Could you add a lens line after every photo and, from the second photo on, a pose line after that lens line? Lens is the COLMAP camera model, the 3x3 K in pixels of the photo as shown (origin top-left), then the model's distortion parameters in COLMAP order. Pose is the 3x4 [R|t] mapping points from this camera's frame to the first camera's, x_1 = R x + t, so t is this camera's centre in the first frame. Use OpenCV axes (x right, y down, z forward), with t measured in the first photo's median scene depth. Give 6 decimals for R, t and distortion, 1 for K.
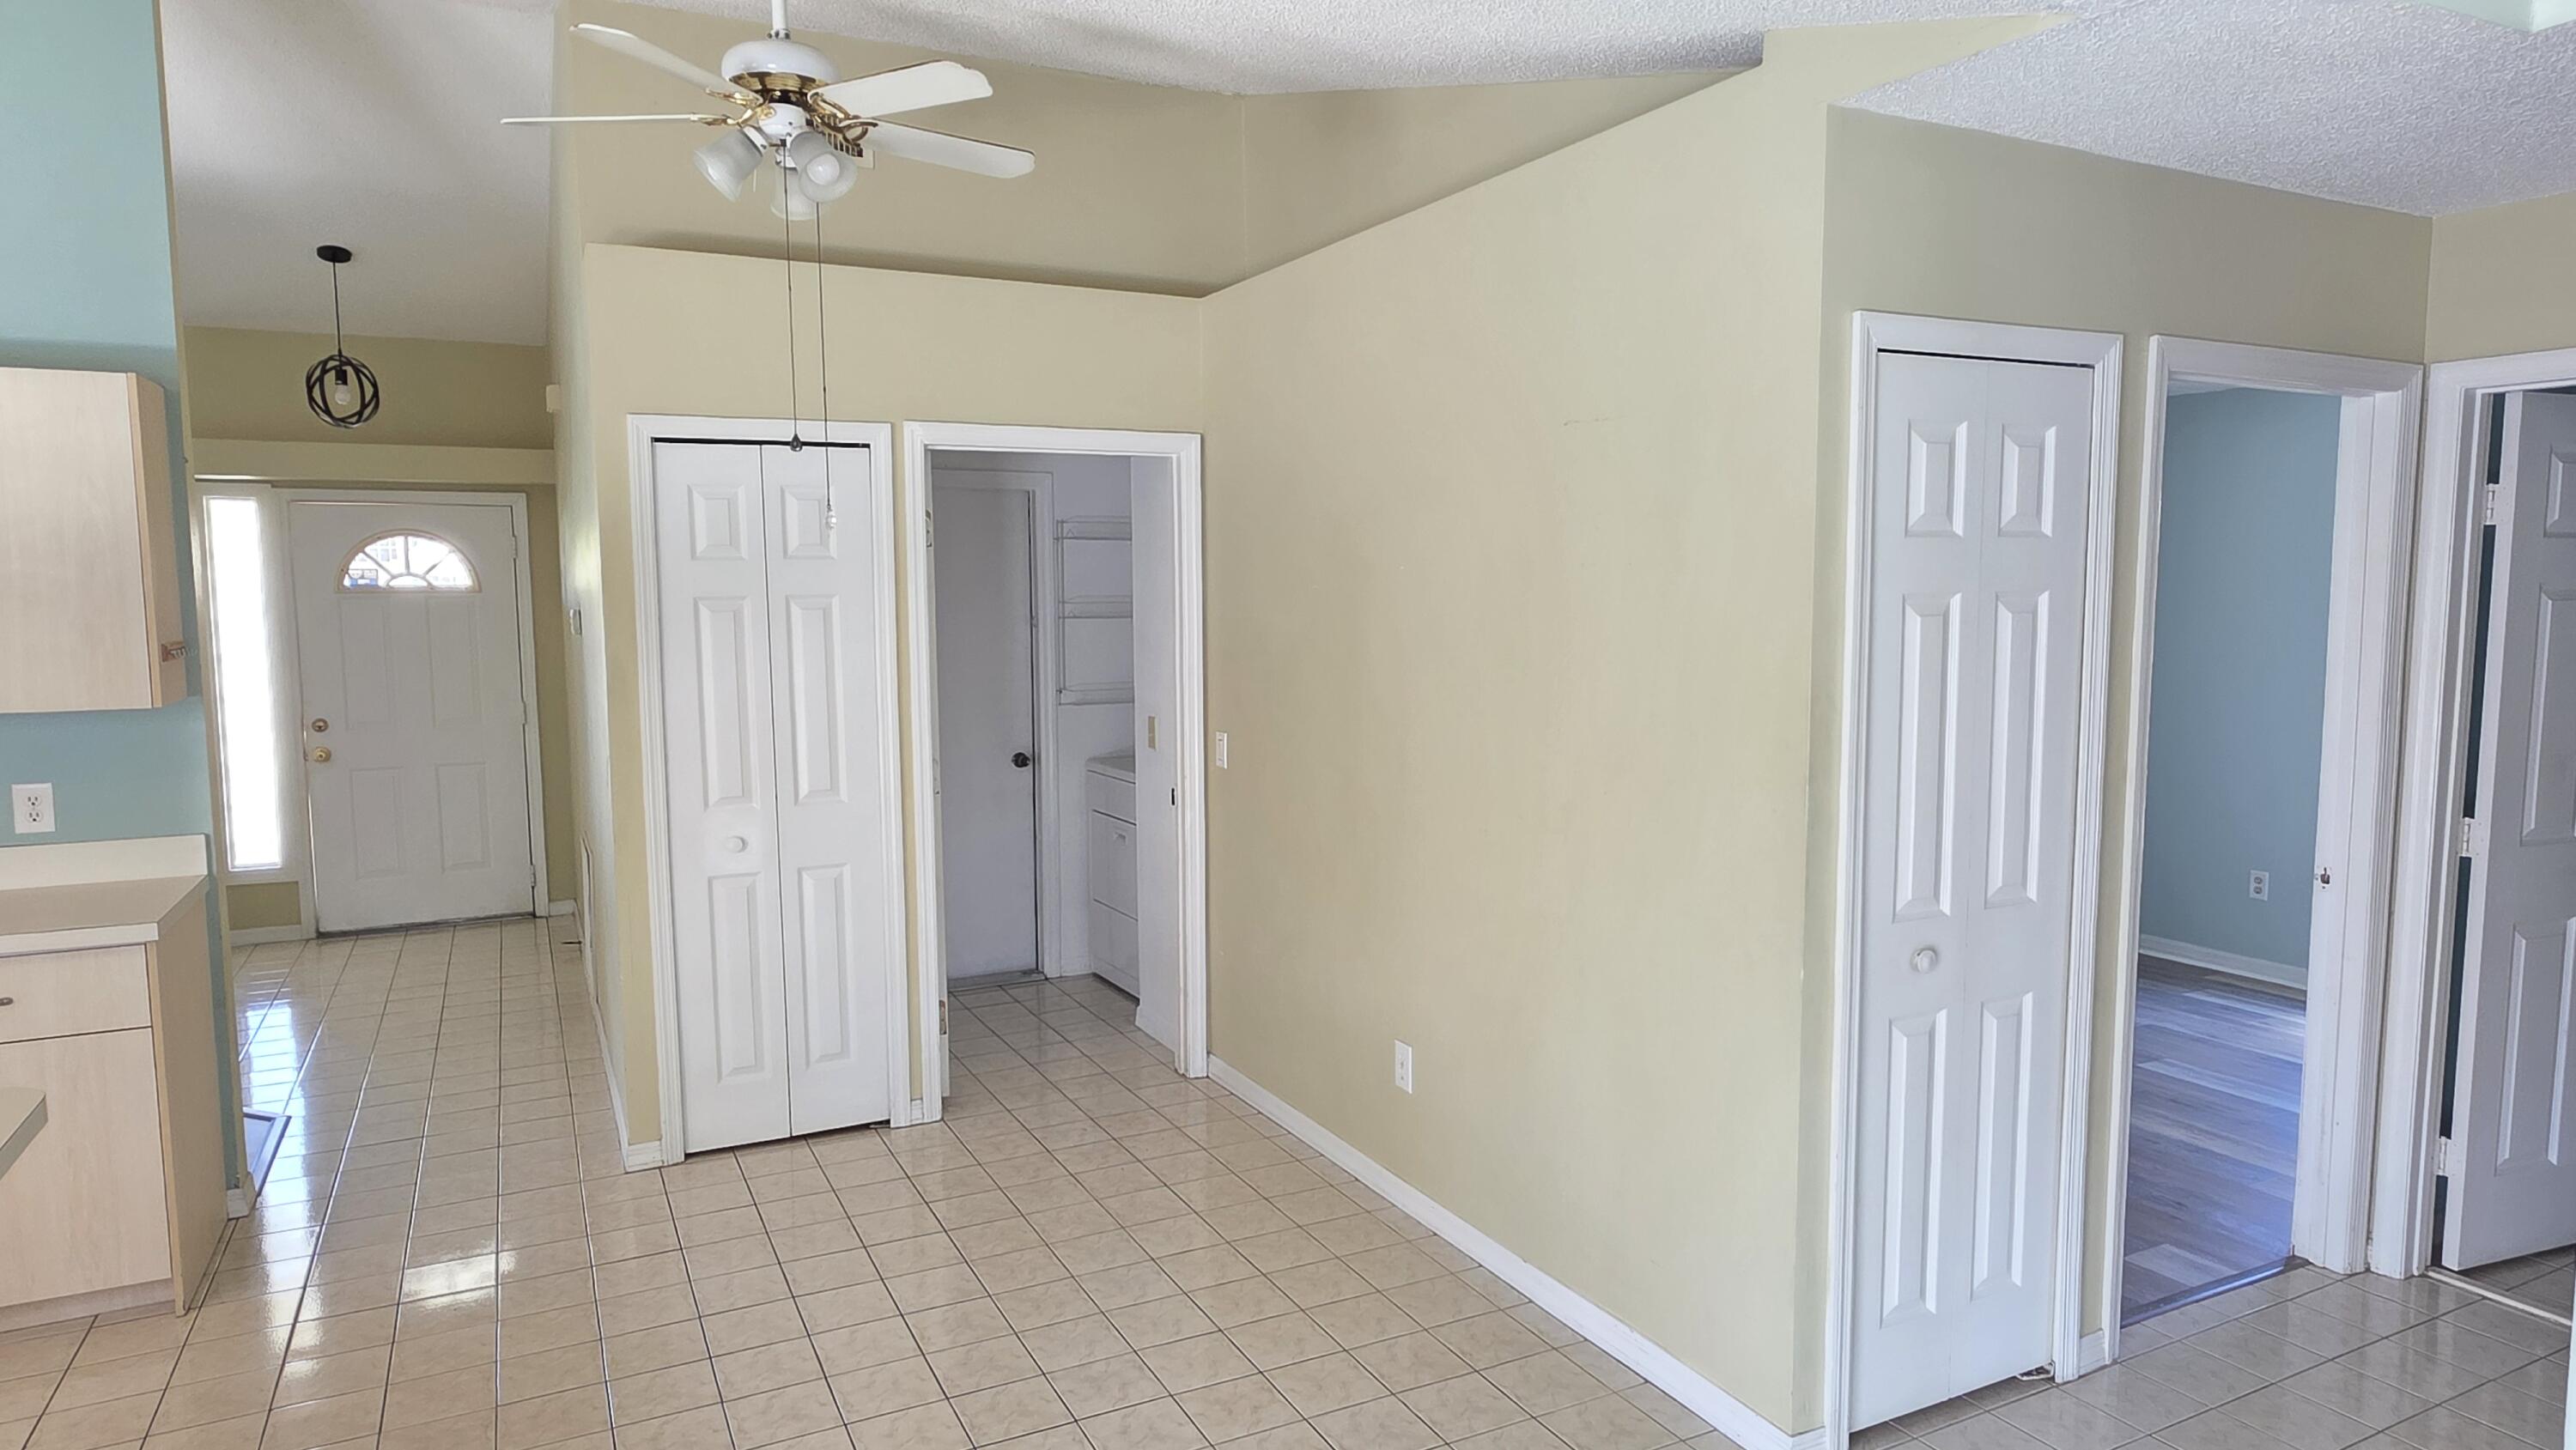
lens RADIAL K [[1533.9, 0, 1304.5], [0, 1533.9, 730.8], [0, 0, 1]] dist [0.004775, -0.003614]
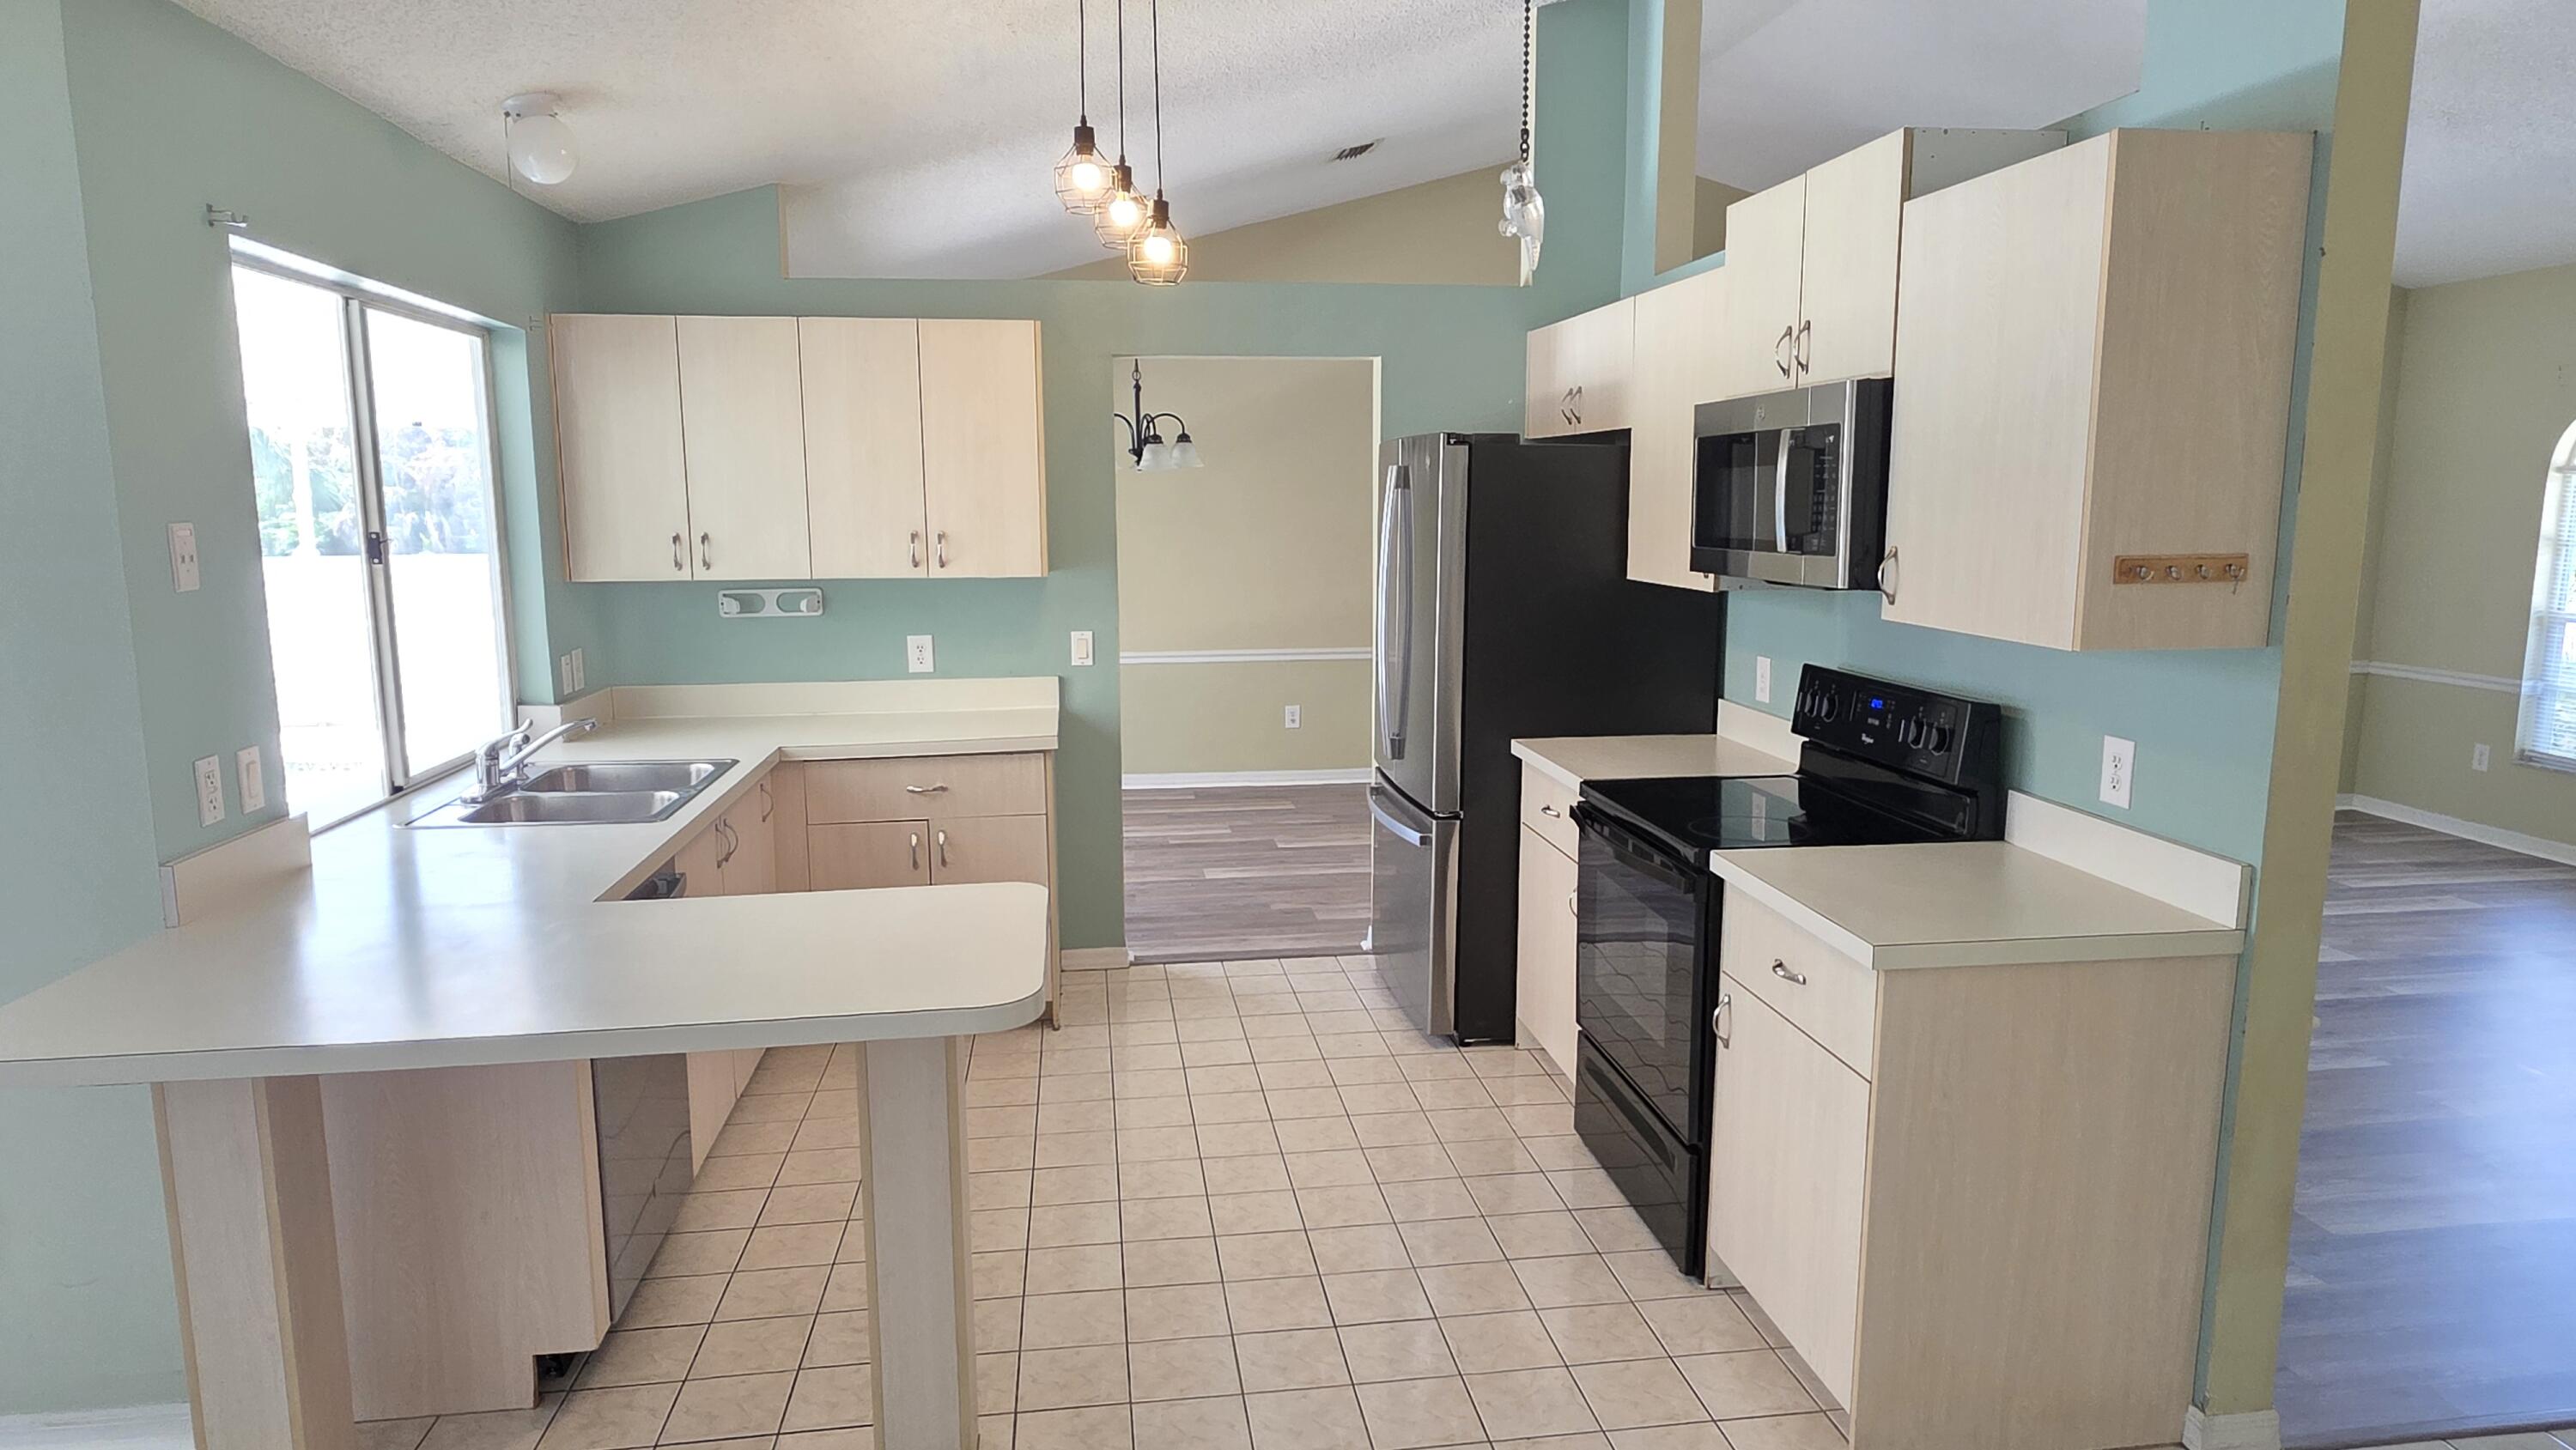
lens RADIAL K [[1533.9, 0, 1304.5], [0, 1533.9, 730.8], [0, 0, 1]] dist [0.004775, -0.003614]
pose [[-0.325108, 0.153311, -0.933167, -0.007339], [-0.089030, 0.977427, 0.191600, -0.040297], [0.941477, 0.145371, -0.304120, 0.454910]]
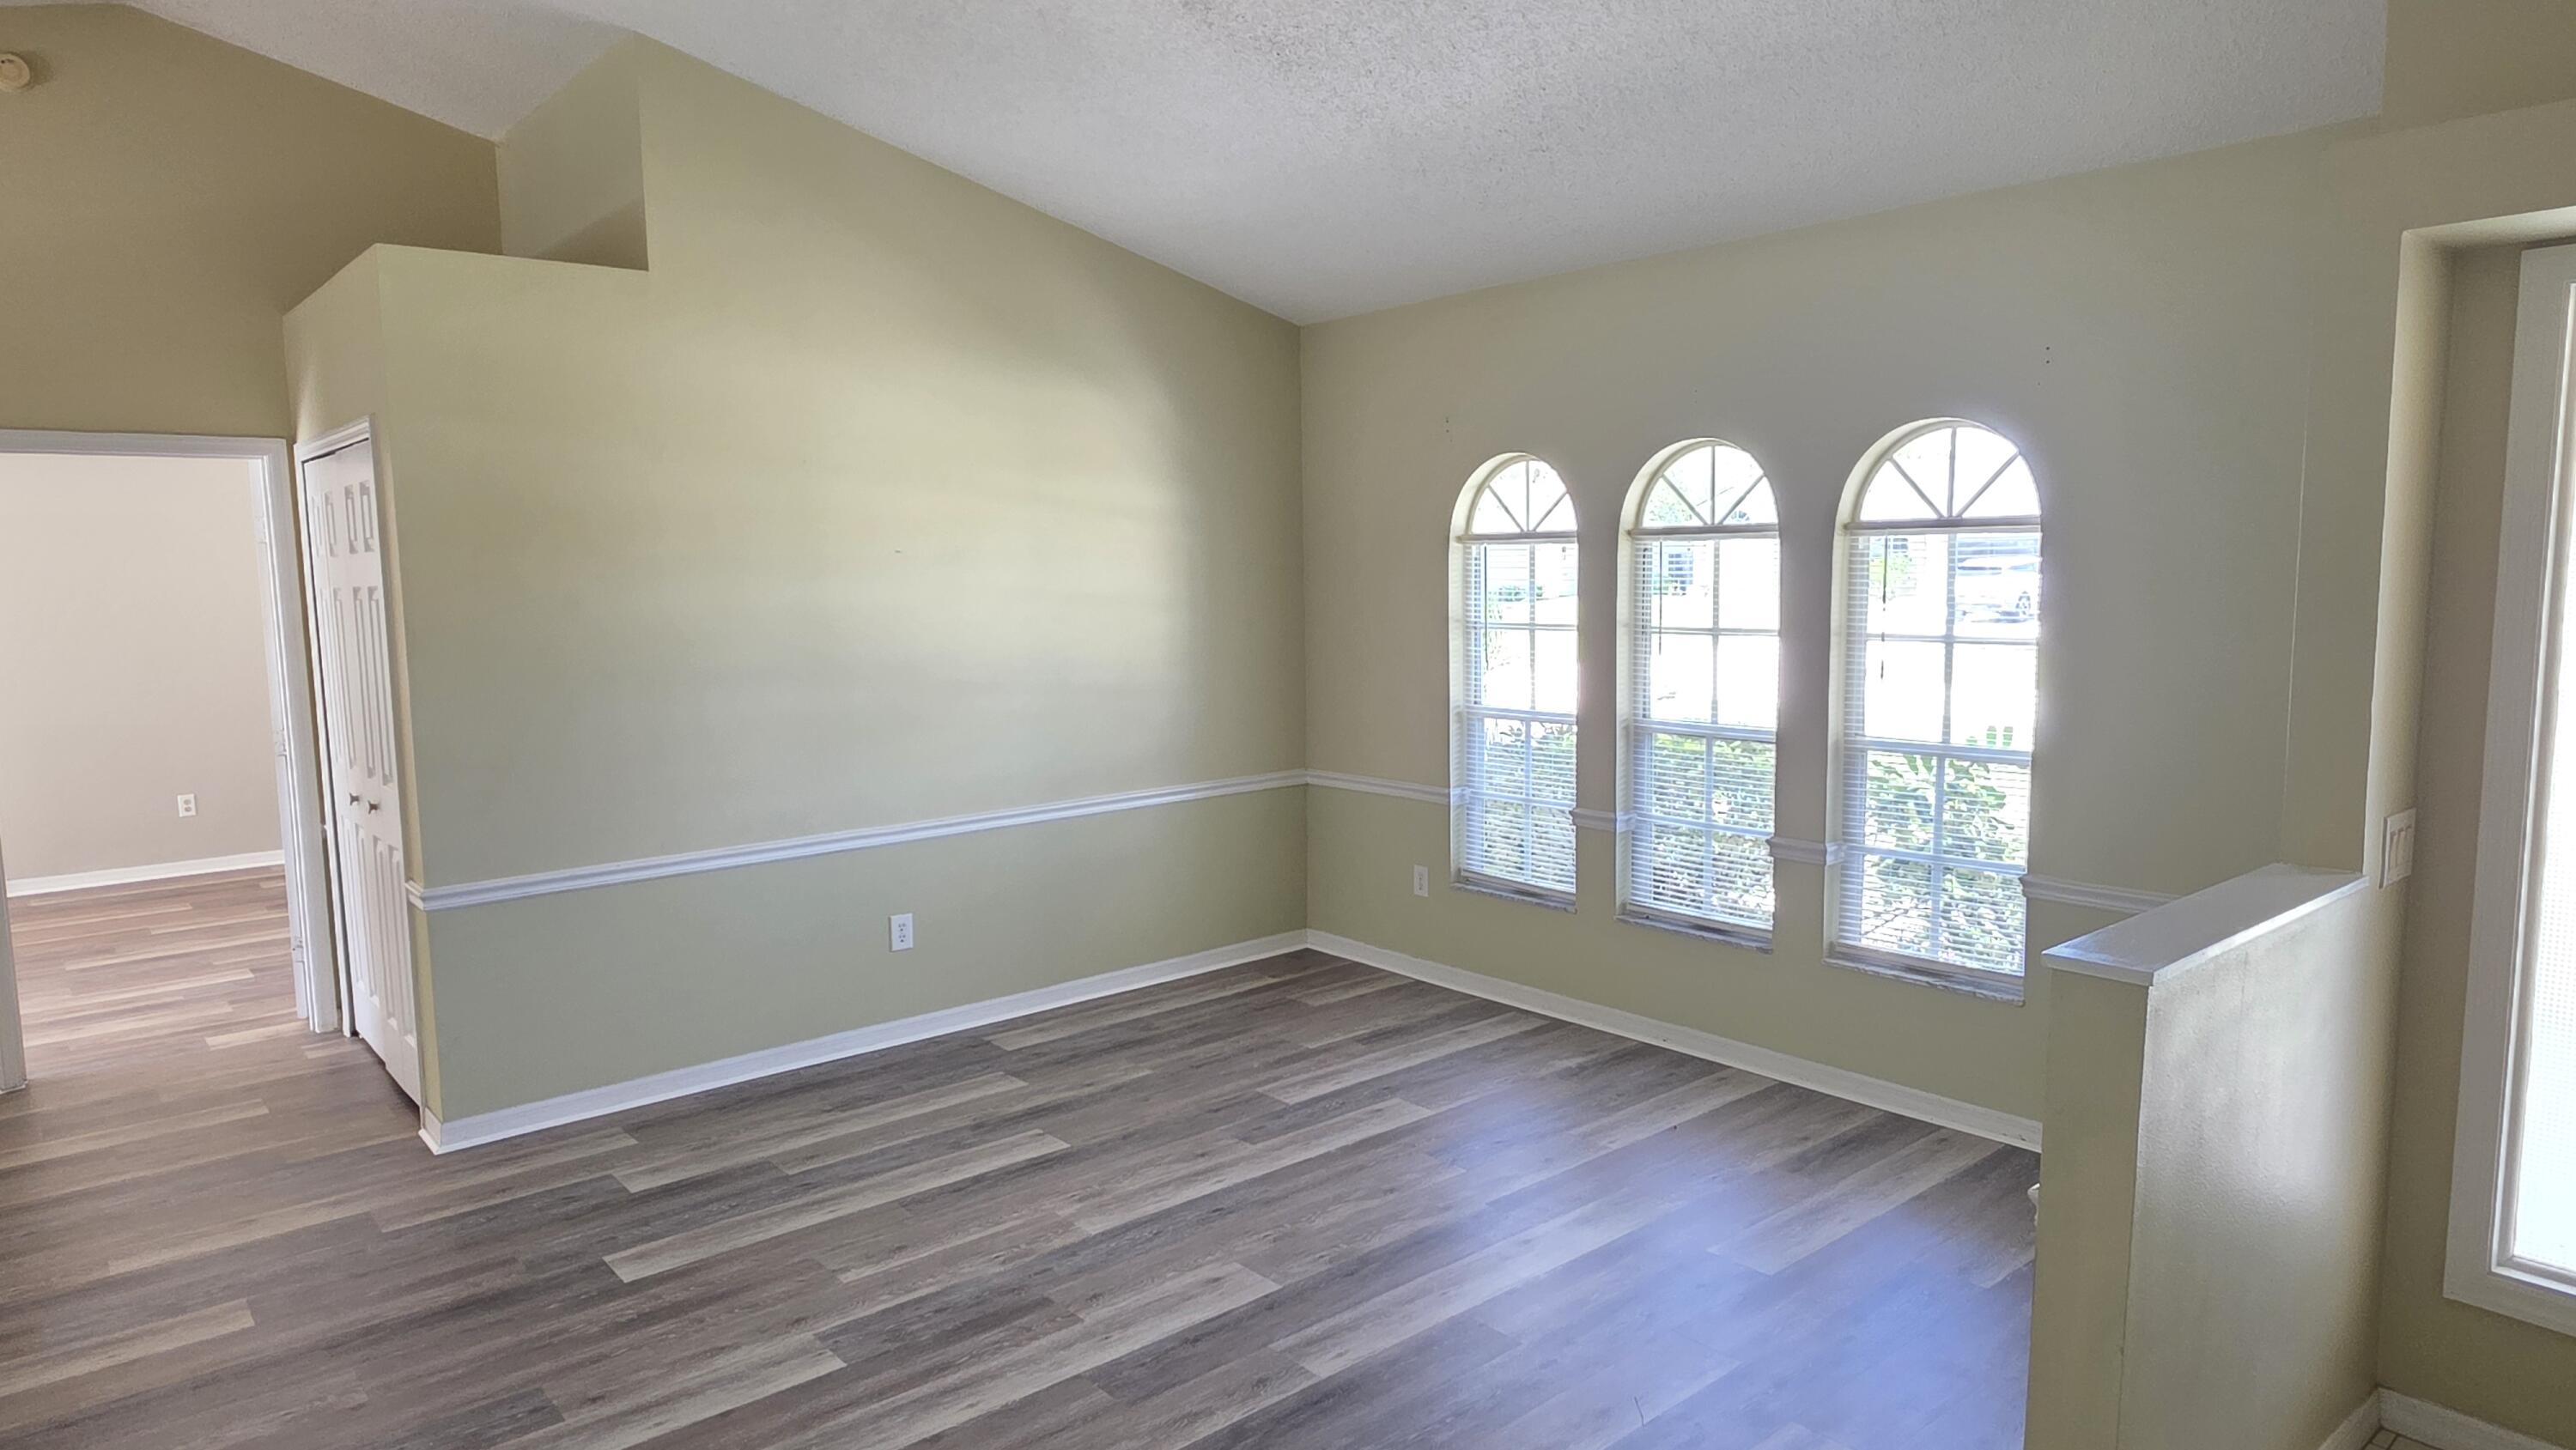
lens RADIAL K [[1533.9, 0, 1304.5], [0, 1533.9, 730.8], [0, 0, 1]] dist [0.004775, -0.003614]
pose [[0.228845, 0.112204, -0.966975, -0.410900], [-0.080351, 0.992123, 0.096107, -0.056837], [0.970141, 0.055703, 0.236058, 0.614248]]
